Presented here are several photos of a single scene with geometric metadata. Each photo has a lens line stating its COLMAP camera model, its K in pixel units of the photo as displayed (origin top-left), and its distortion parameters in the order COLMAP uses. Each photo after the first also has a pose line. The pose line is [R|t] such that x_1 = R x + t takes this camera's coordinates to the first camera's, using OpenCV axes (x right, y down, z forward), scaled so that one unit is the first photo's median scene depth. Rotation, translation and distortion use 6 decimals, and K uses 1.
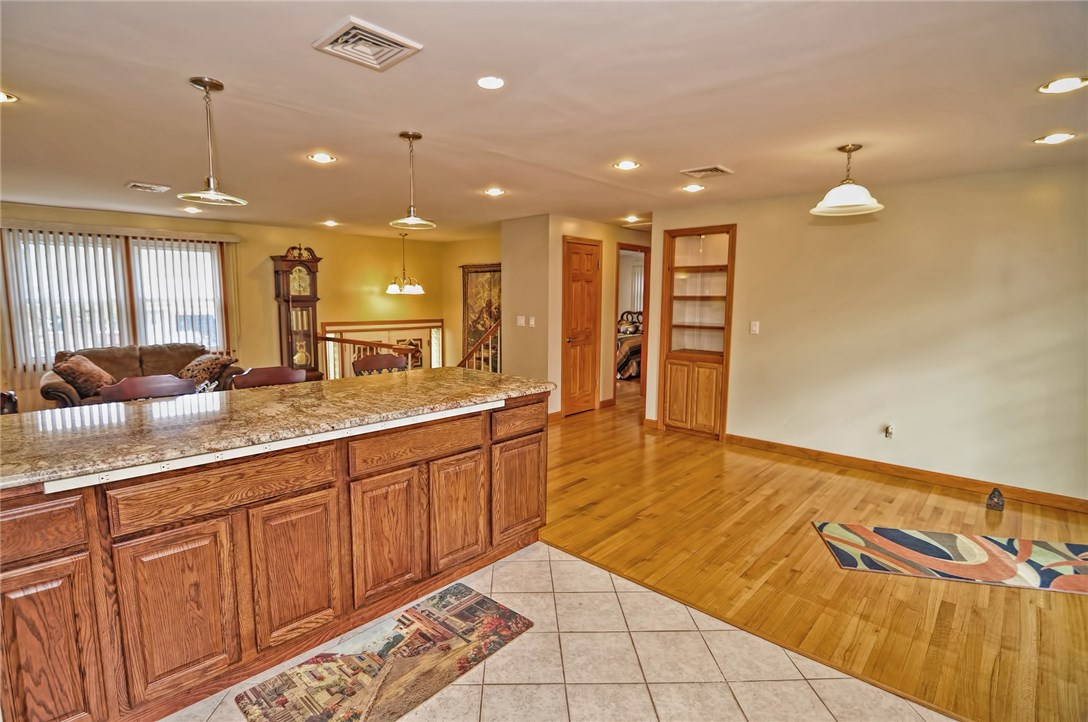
lens RADIAL K [[516.7, 0, 534.2], [0, 516.7, 361.5], [0, 0, 1]] dist [-0.019033, -0.001452]
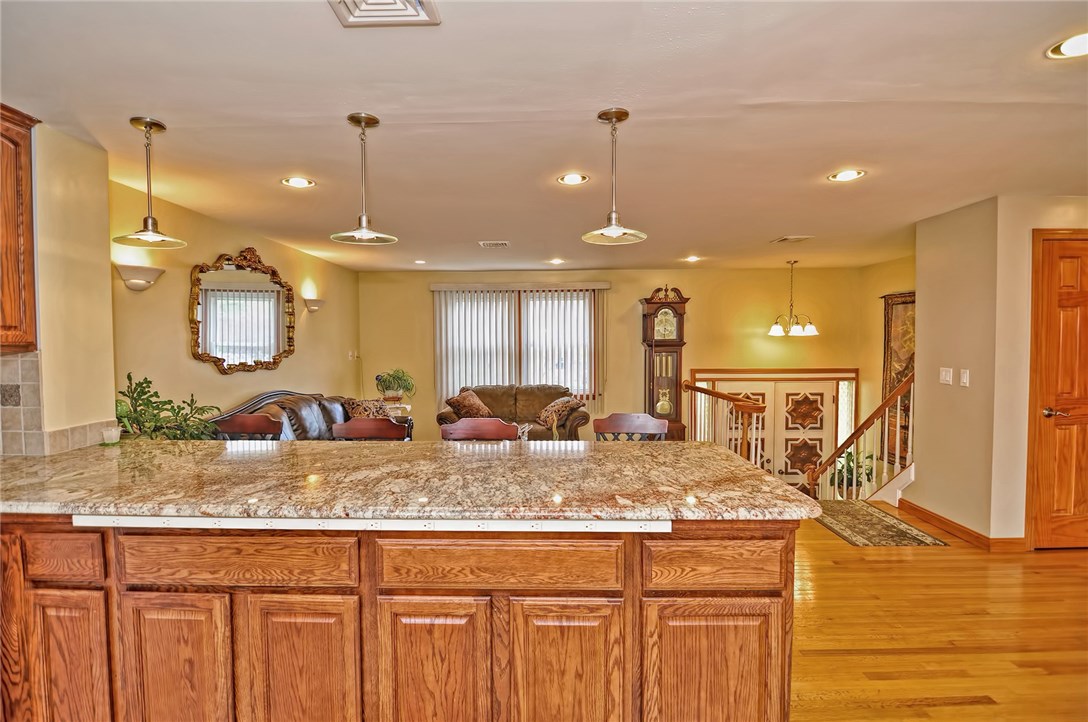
lens RADIAL K [[527.6, 0, 544.8], [0, 527.6, 364.8], [0, 0, 1]] dist [-0.015918, -0.001457]
pose [[0.671530, 0.020027, -0.740707, 0.160048], [-0.079858, 0.995768, -0.045476, -0.033382], [0.736662, 0.089690, 0.670288, 0.309473]]
